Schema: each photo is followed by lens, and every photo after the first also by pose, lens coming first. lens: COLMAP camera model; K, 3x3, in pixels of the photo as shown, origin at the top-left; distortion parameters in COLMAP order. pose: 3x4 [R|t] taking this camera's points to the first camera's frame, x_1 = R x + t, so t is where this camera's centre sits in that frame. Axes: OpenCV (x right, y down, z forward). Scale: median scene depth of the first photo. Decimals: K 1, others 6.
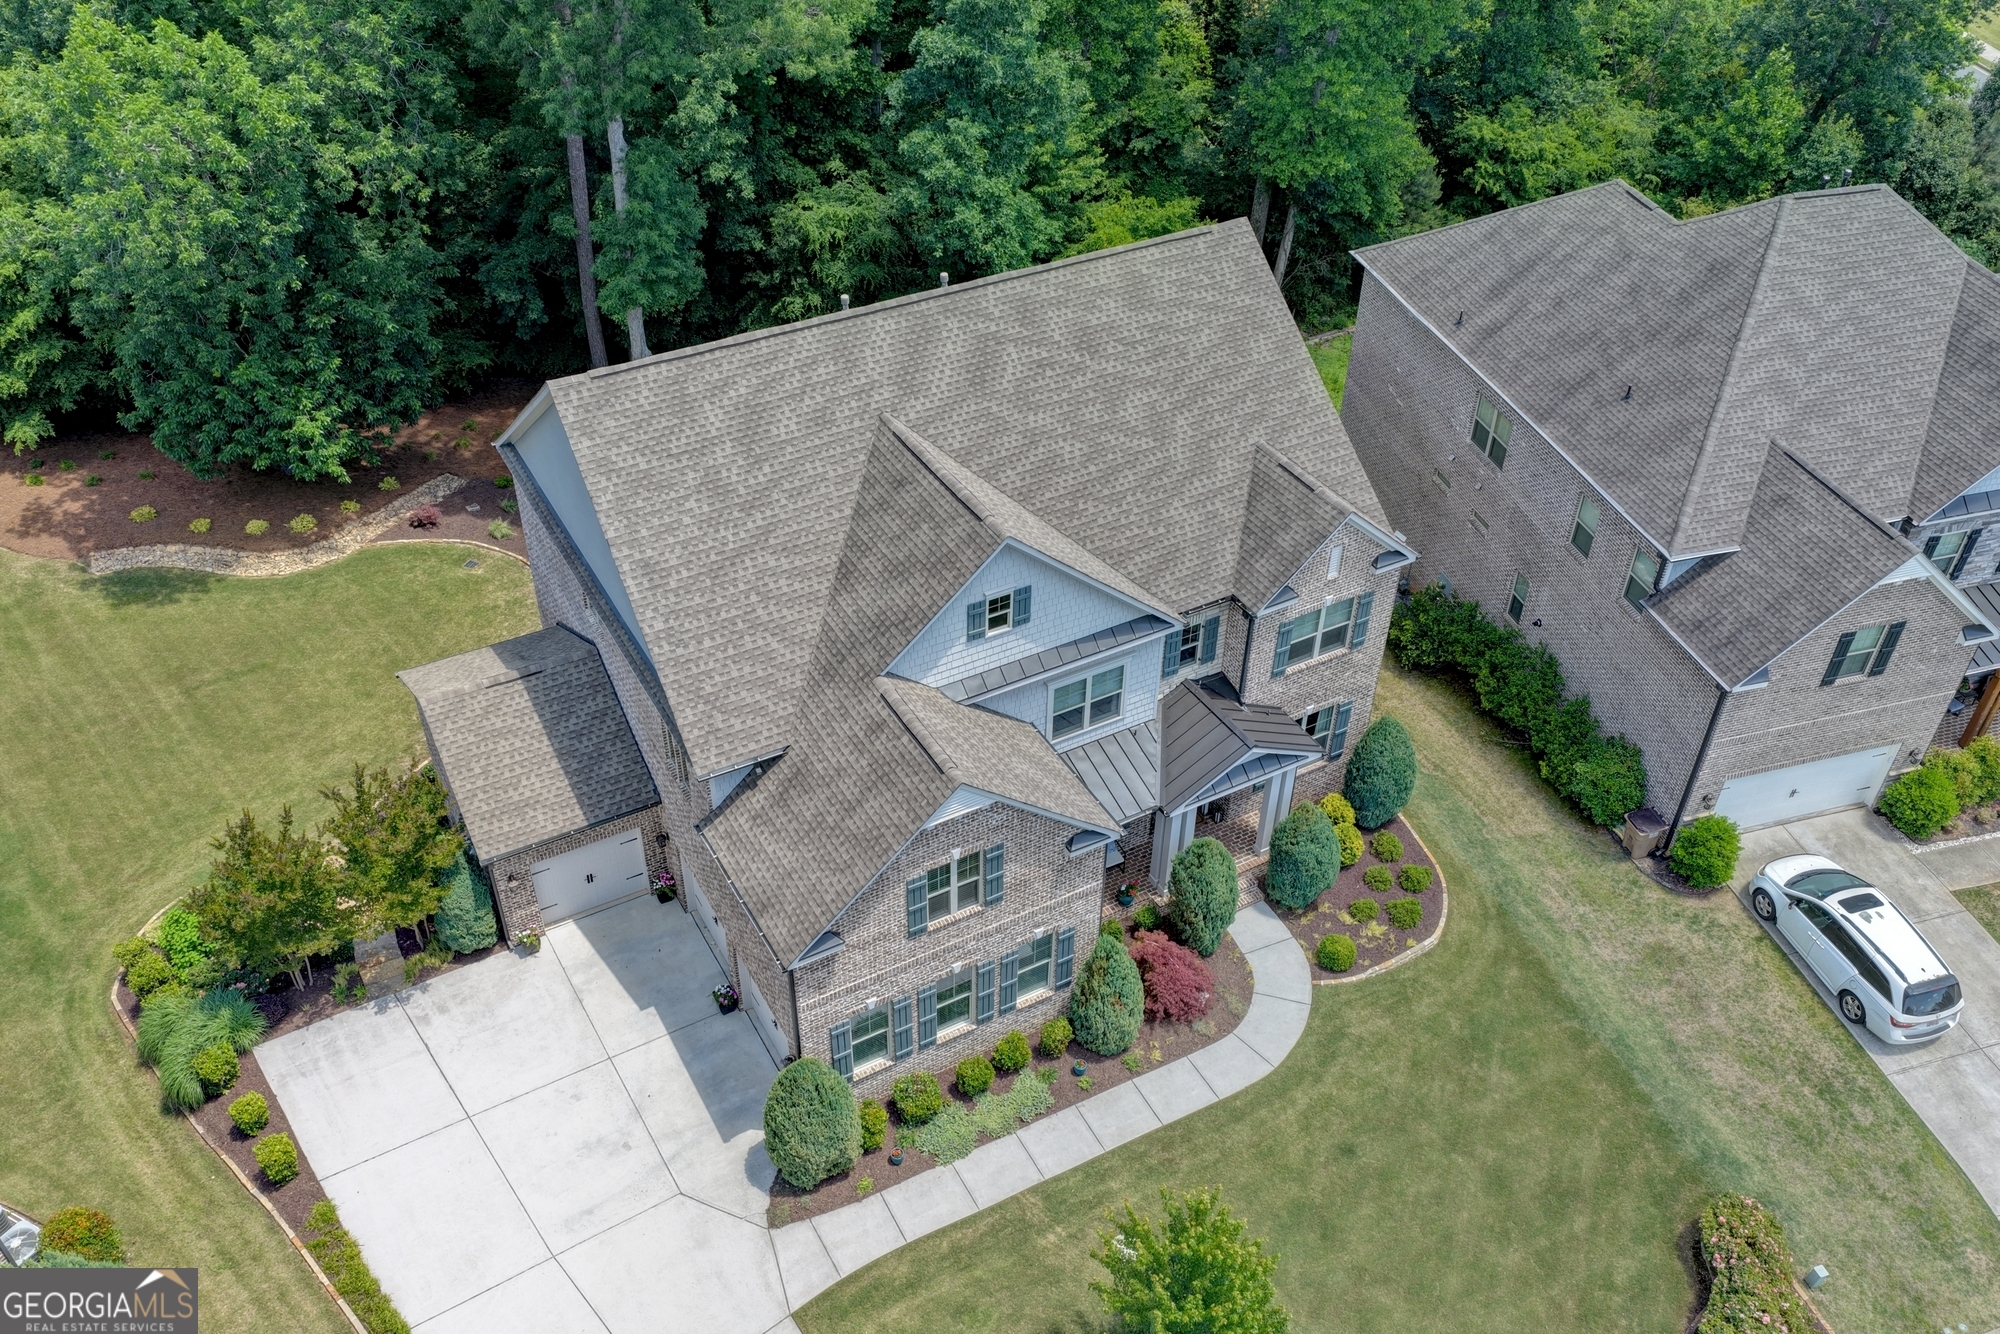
lens RADIAL K [[1651.1, 0, 1010.4], [0, 1651.1, 670.7], [0, 0, 1]] dist [0.004479, 0.012328]
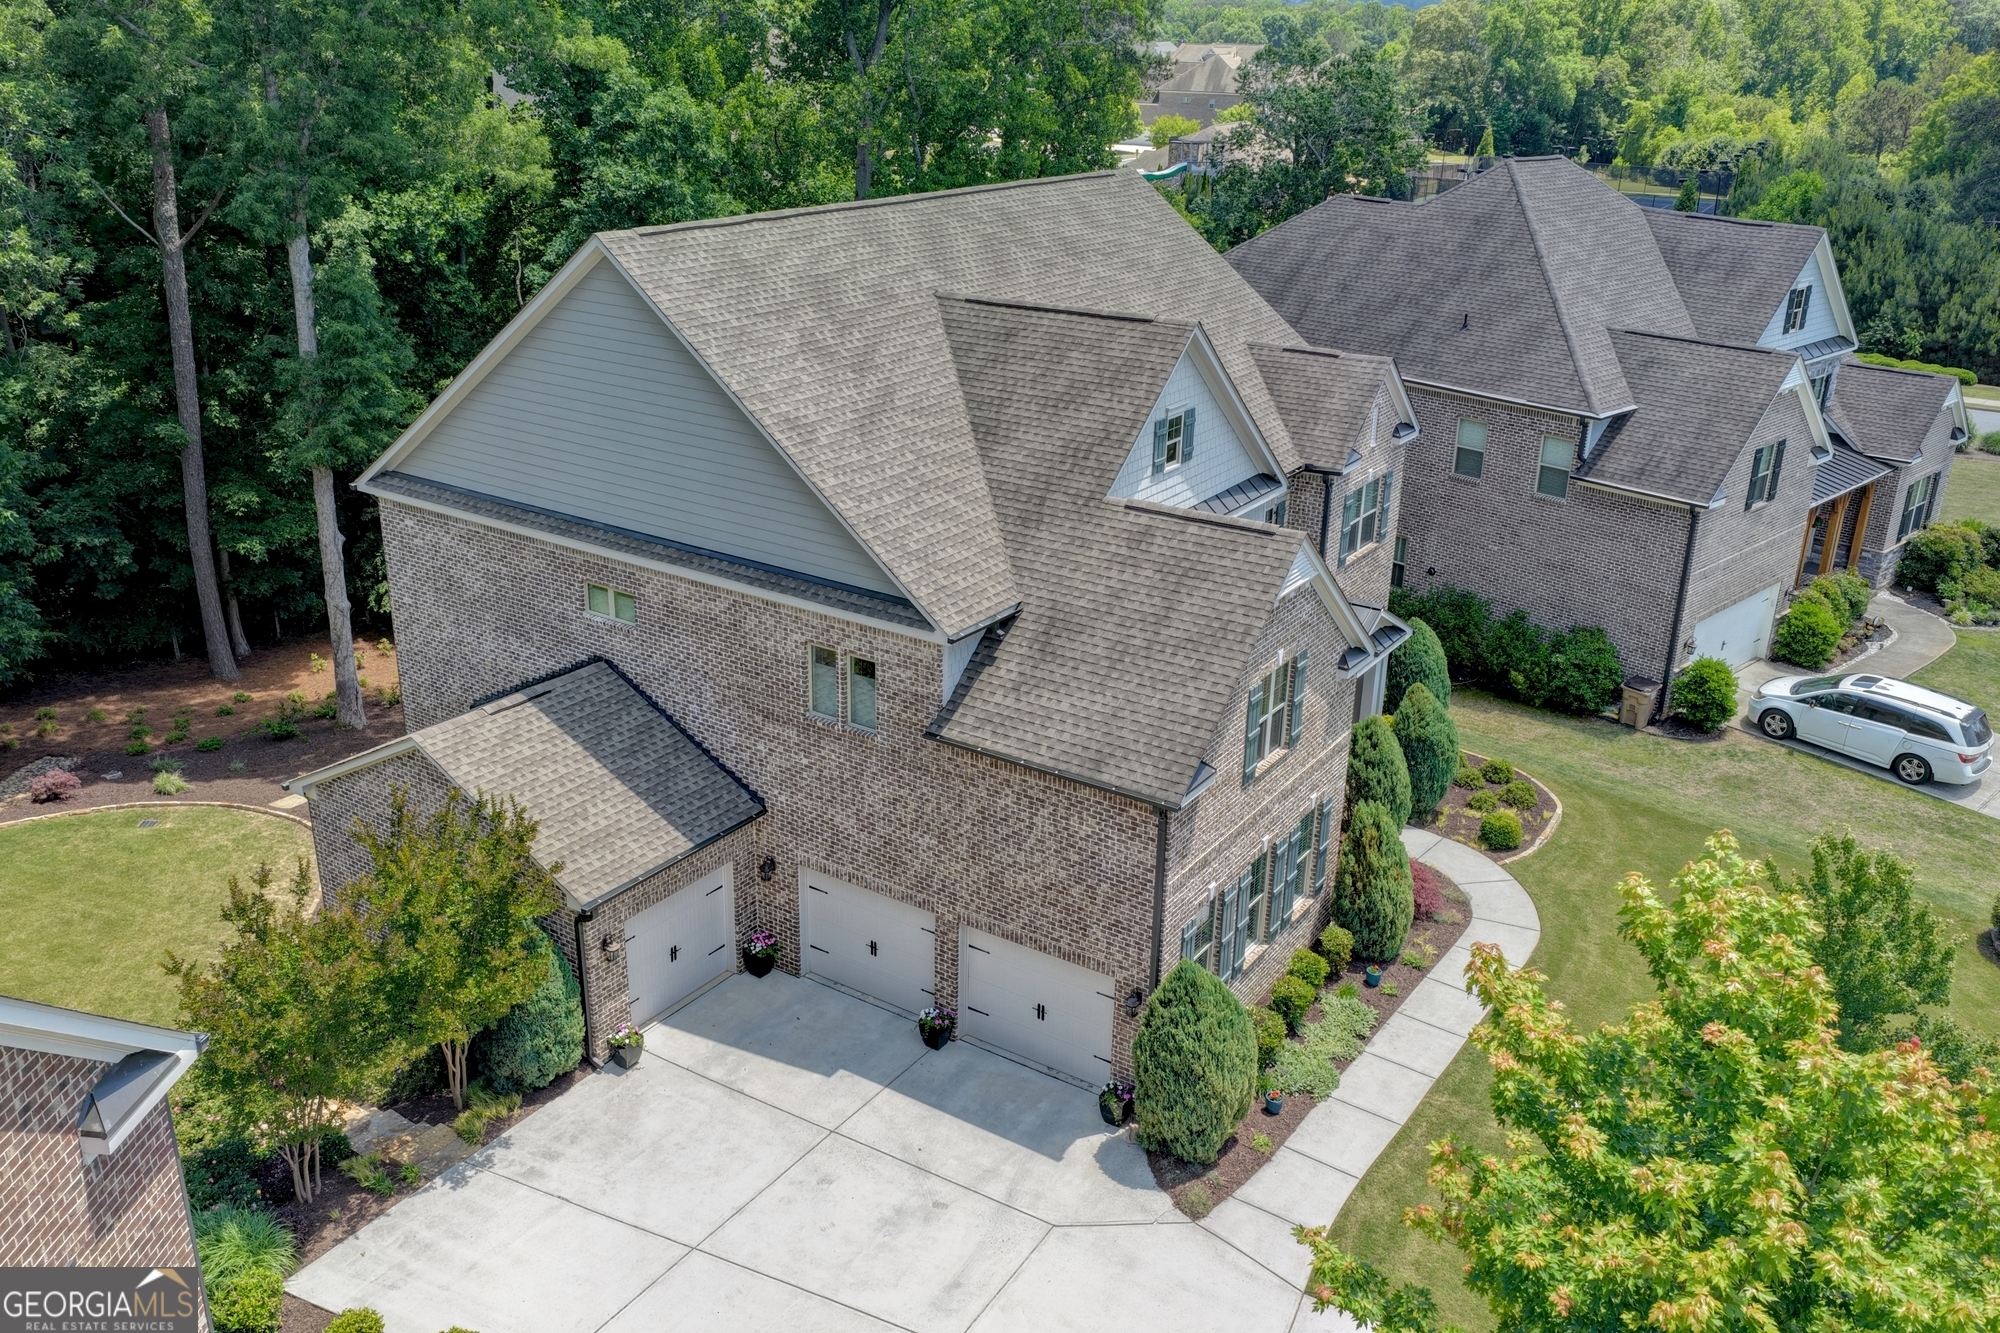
lens RADIAL K [[1651.1, 0, 1010.4], [0, 1651.1, 670.2], [0, 0, 1]] dist [0.004479, 0.012328]
pose [[0.890390, -0.169886, 0.422308, -0.424238], [0.285445, 0.931054, -0.227286, 0.225483], [-0.354579, 0.322919, 0.877495, 0.283699]]
